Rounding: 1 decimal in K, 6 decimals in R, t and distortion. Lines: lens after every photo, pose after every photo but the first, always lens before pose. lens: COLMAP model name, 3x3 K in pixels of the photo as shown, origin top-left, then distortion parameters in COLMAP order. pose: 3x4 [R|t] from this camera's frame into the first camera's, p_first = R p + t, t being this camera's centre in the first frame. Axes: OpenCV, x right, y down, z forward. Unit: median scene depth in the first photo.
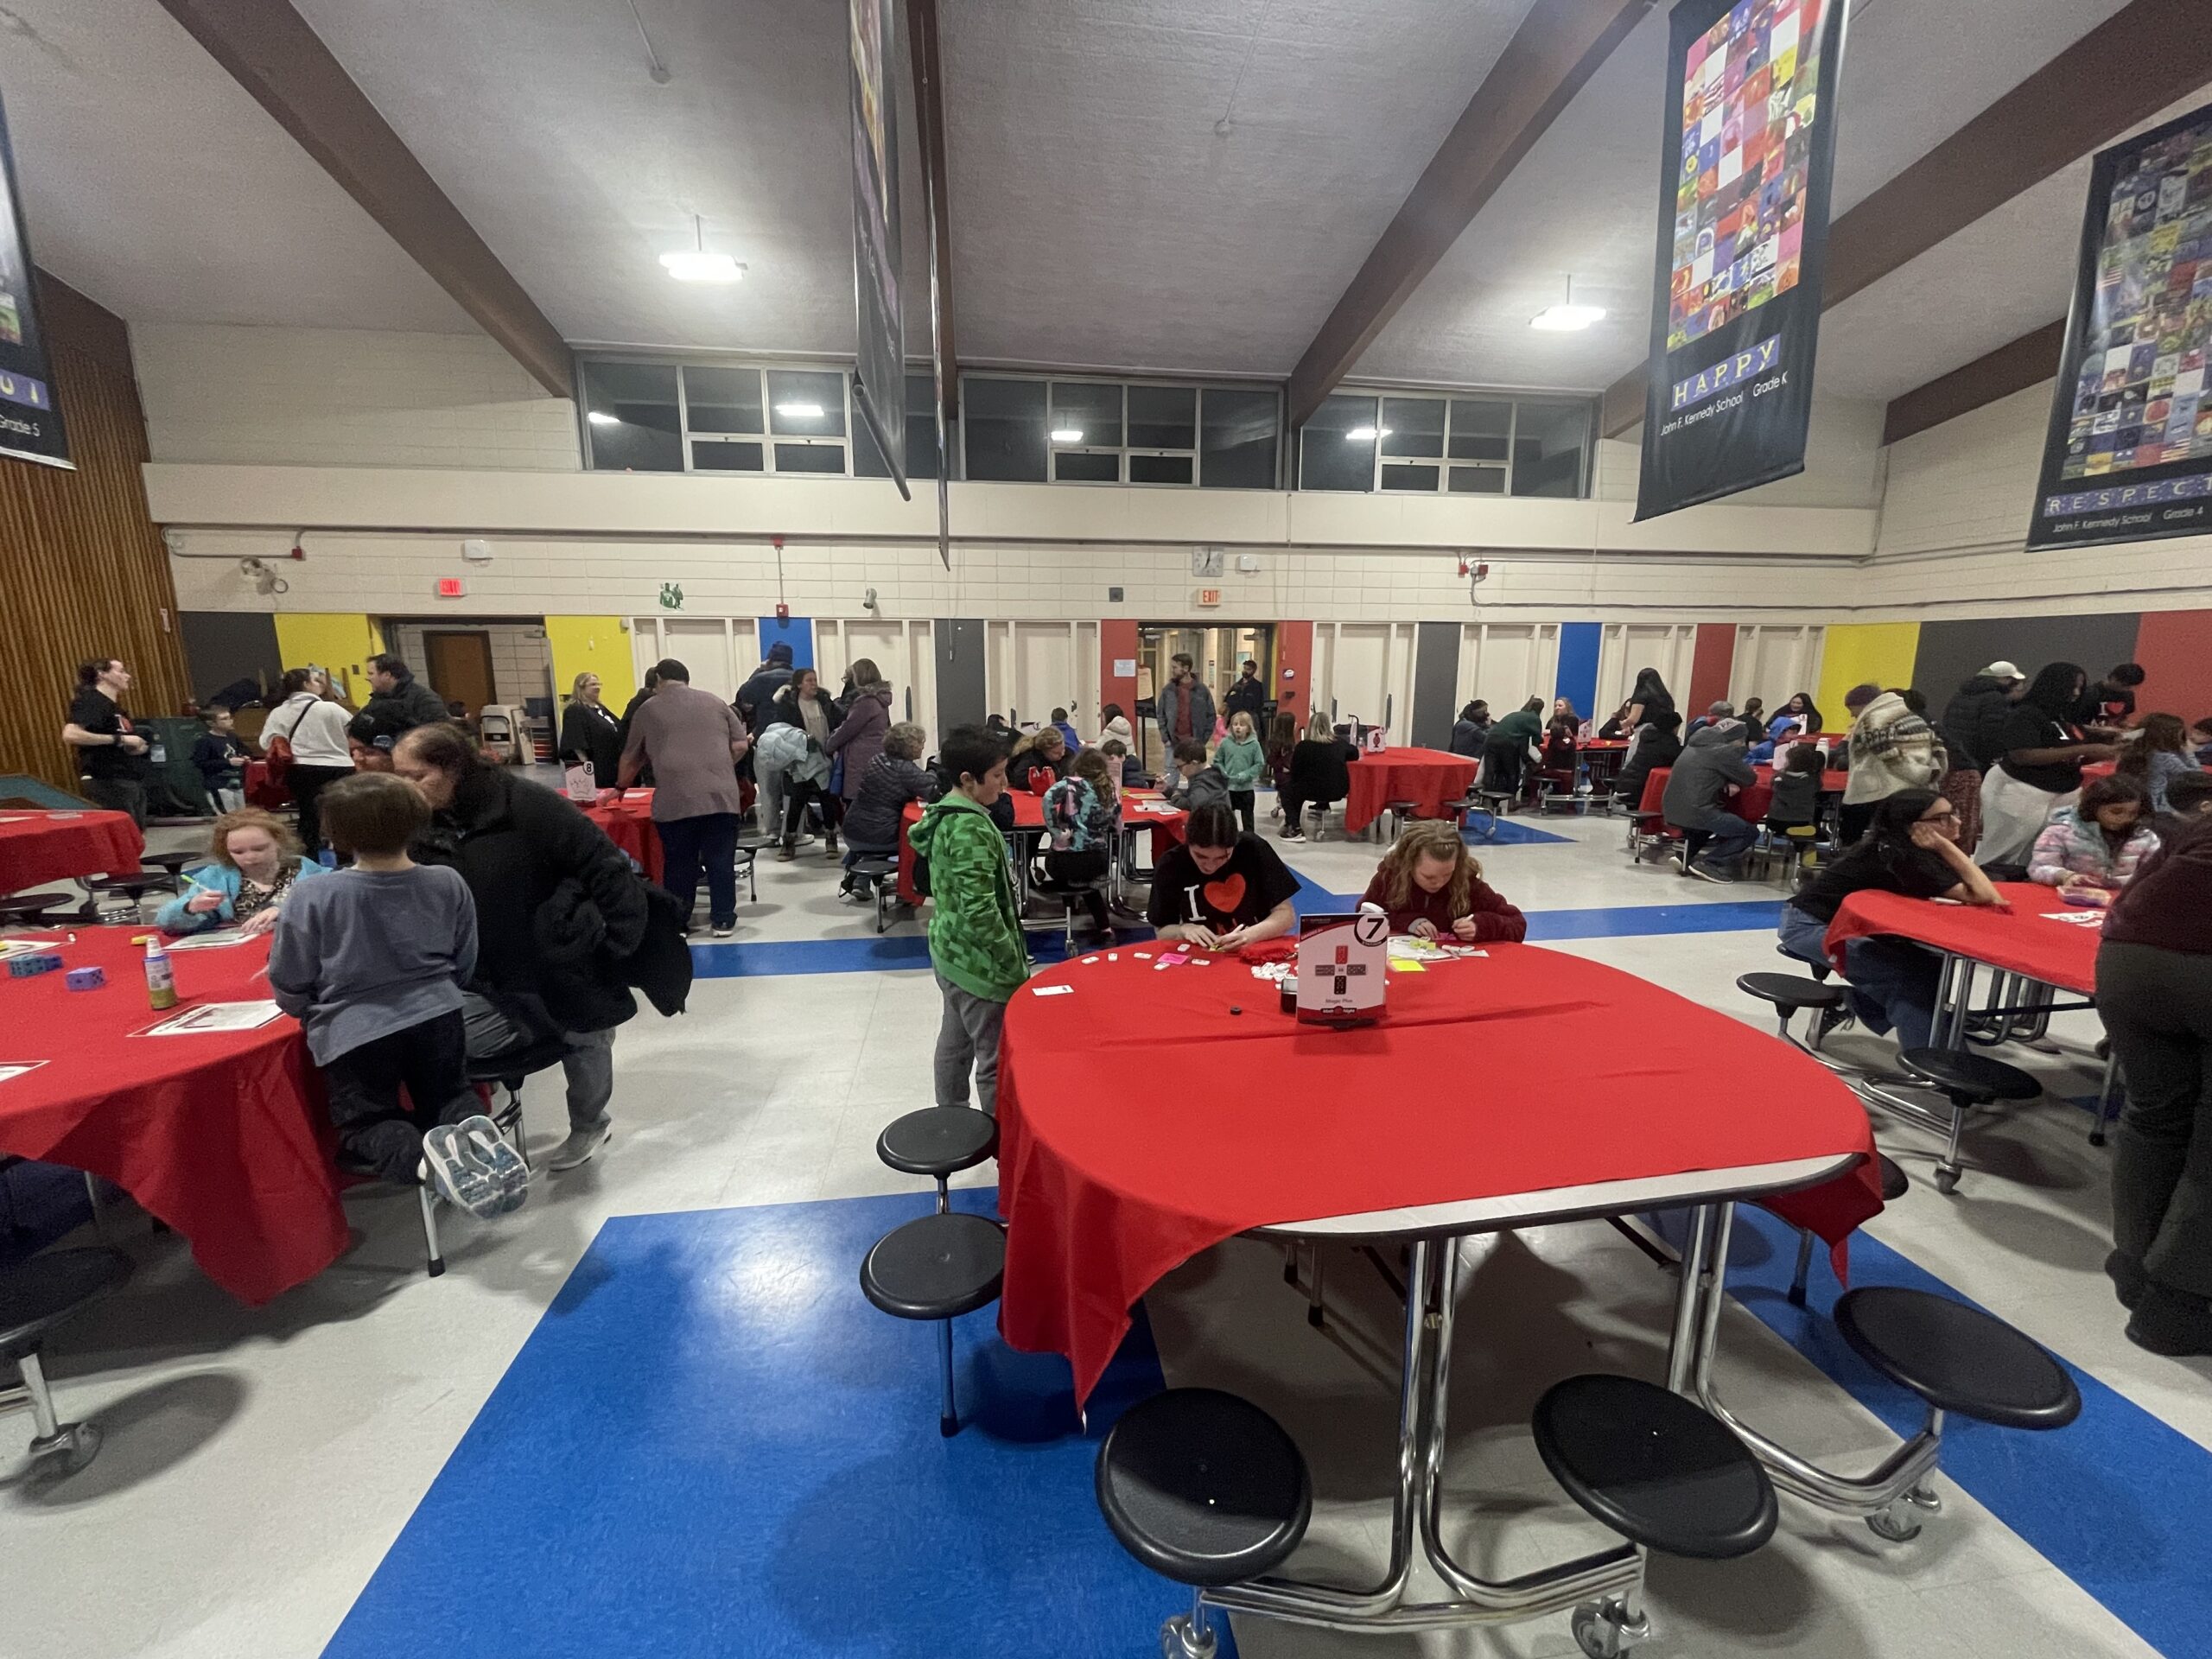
lens RADIAL K [[899.2, 0, 1104.5], [0, 899.2, 832.9], [0, 0, 1]] dist [-0.002838, -0.000800]
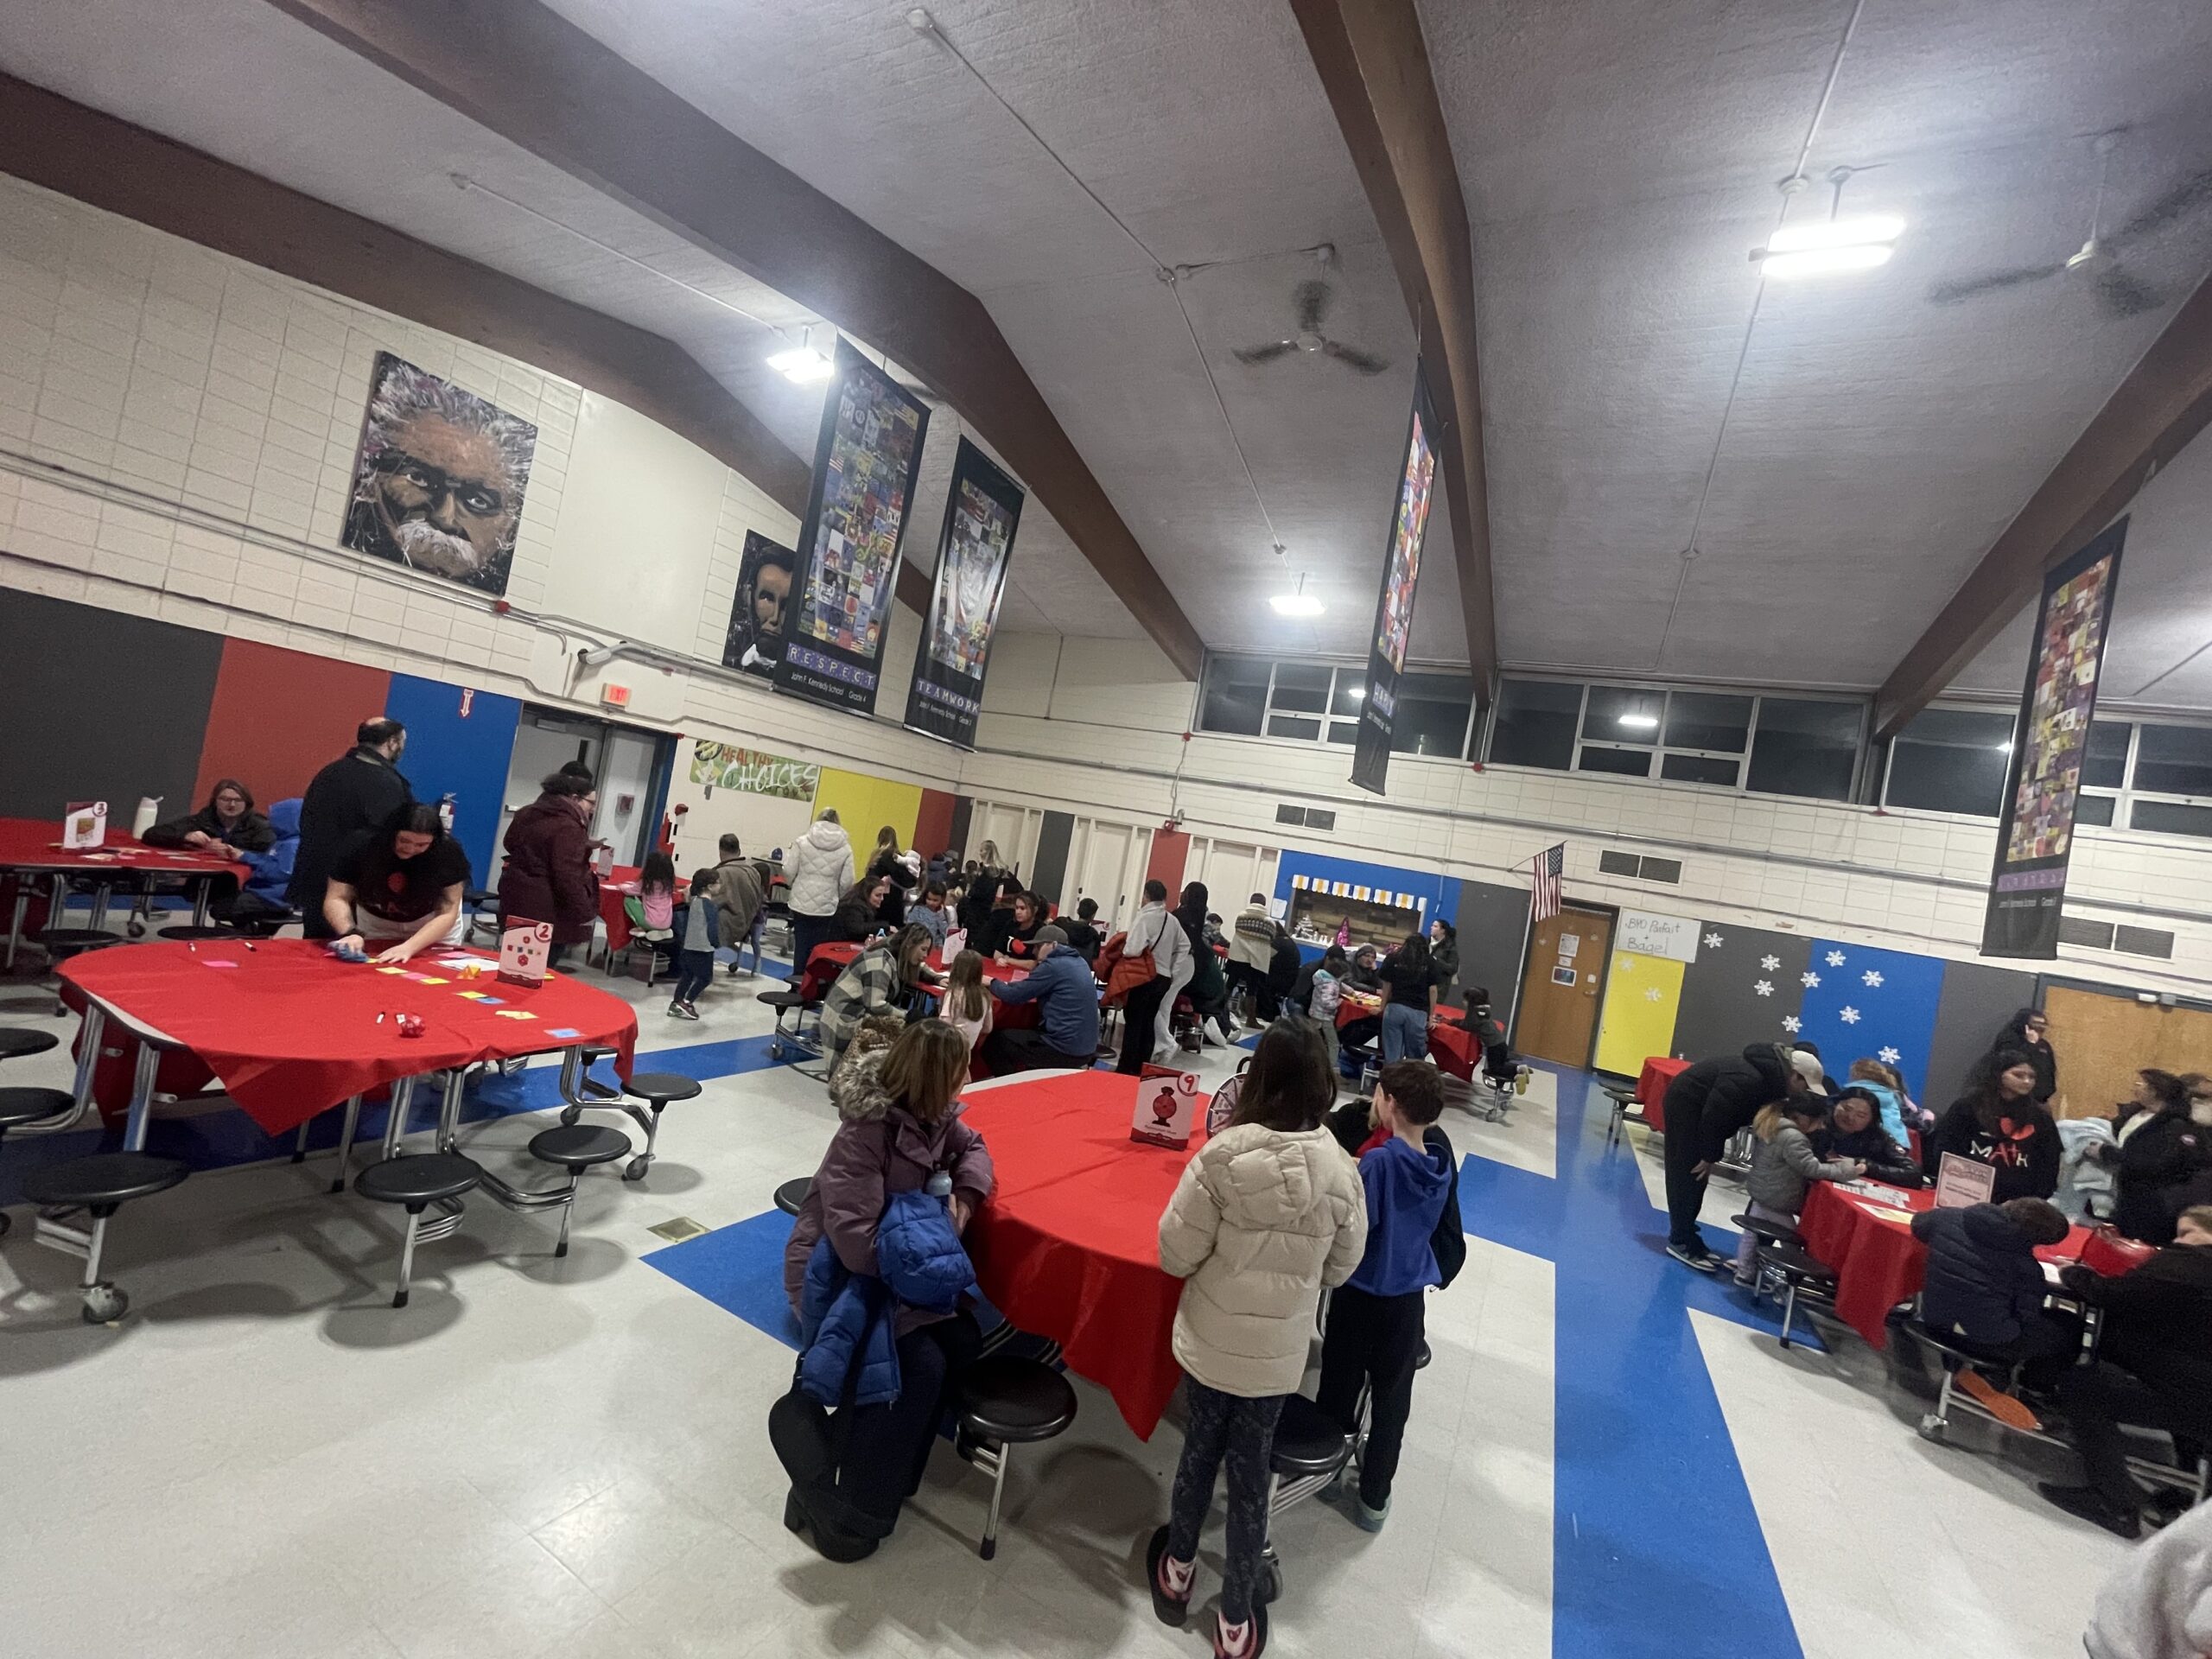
lens RADIAL K [[899.2, 0, 1092.5], [0, 899.2, 834.6], [0, 0, 1]] dist [-0.002838, -0.000800]
pose [[-0.805018, -0.142185, 0.575960, 0.108644], [-0.070916, 0.986957, 0.144526, -0.216437], [-0.588997, 0.075501, -0.804601, 1.064504]]
